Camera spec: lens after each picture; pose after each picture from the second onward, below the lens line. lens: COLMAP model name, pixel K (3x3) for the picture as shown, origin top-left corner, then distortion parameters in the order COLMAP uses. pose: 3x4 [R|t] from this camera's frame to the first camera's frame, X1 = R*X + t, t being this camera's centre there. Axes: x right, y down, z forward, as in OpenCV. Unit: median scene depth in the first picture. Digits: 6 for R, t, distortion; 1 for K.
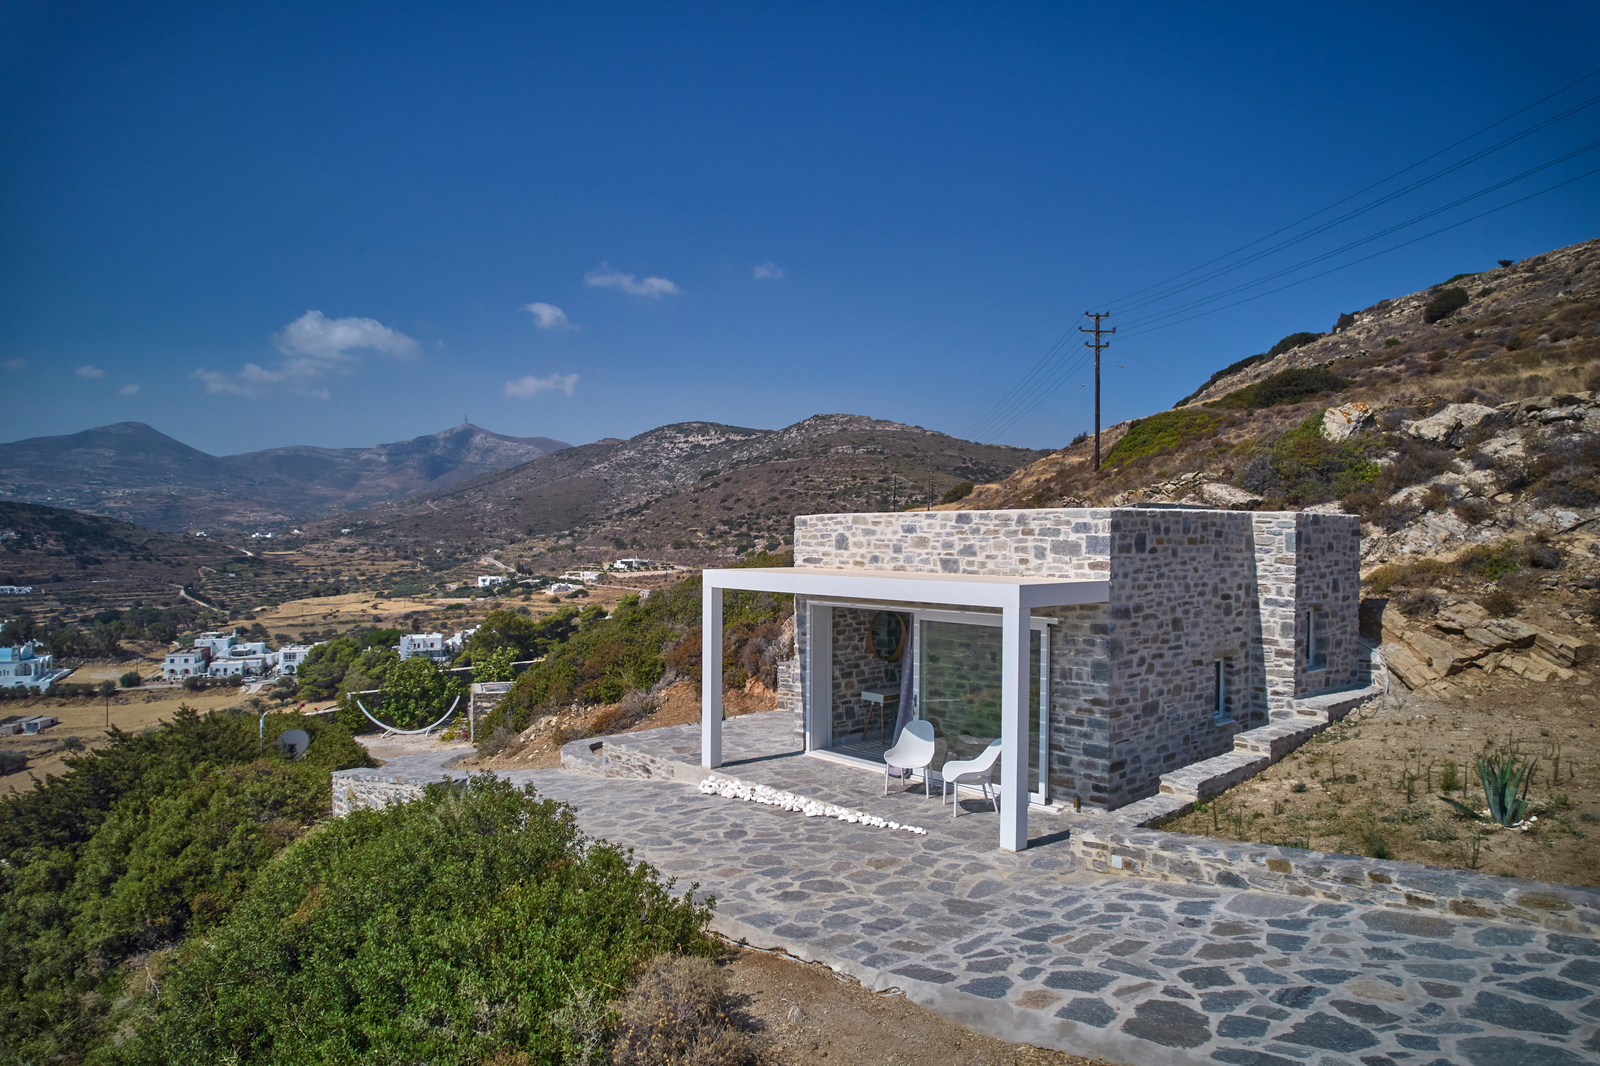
lens RADIAL K [[1071.9, 0, 834.9], [0, 1071.9, 535.2], [0, 0, 1]] dist [-0.037301, 0.039969]
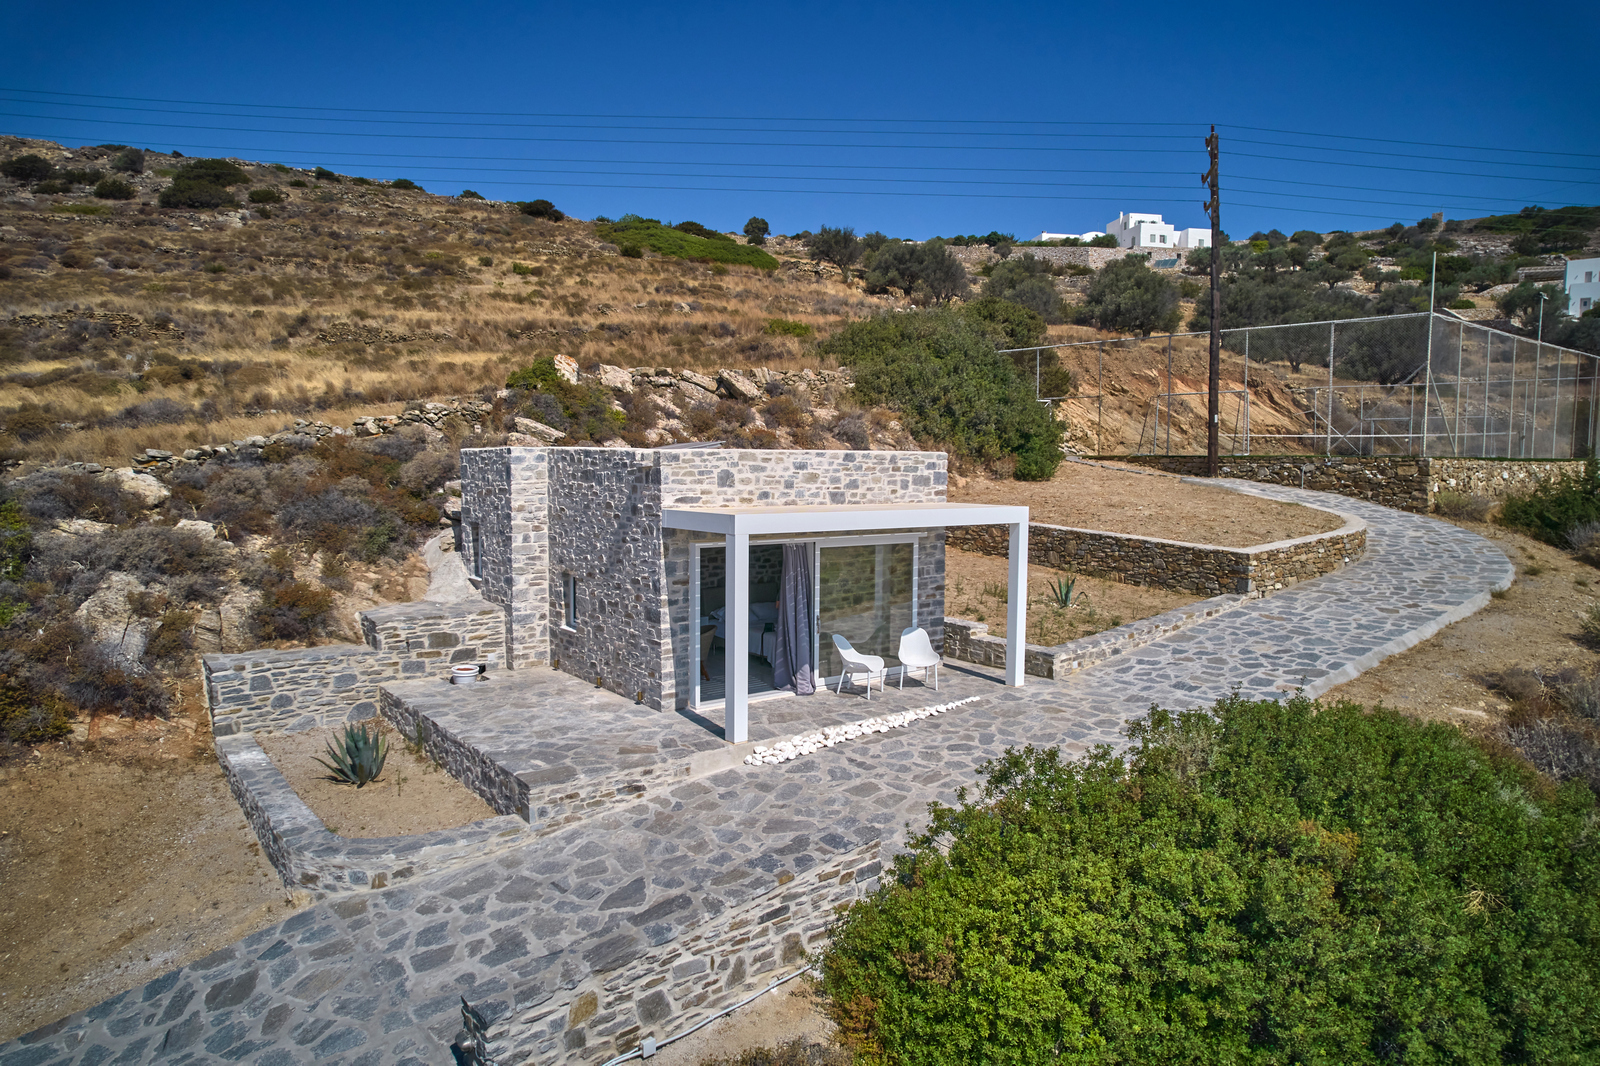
lens RADIAL K [[1071.9, 0, 741.7], [0, 1071.9, 521.2], [0, 0, 1]] dist [-0.037301, 0.039969]
pose [[0.073528, -0.064912, 0.995178, -1.038996], [-0.013015, 0.997732, 0.066041, -0.021341], [-0.997208, -0.017808, 0.072517, 1.002530]]
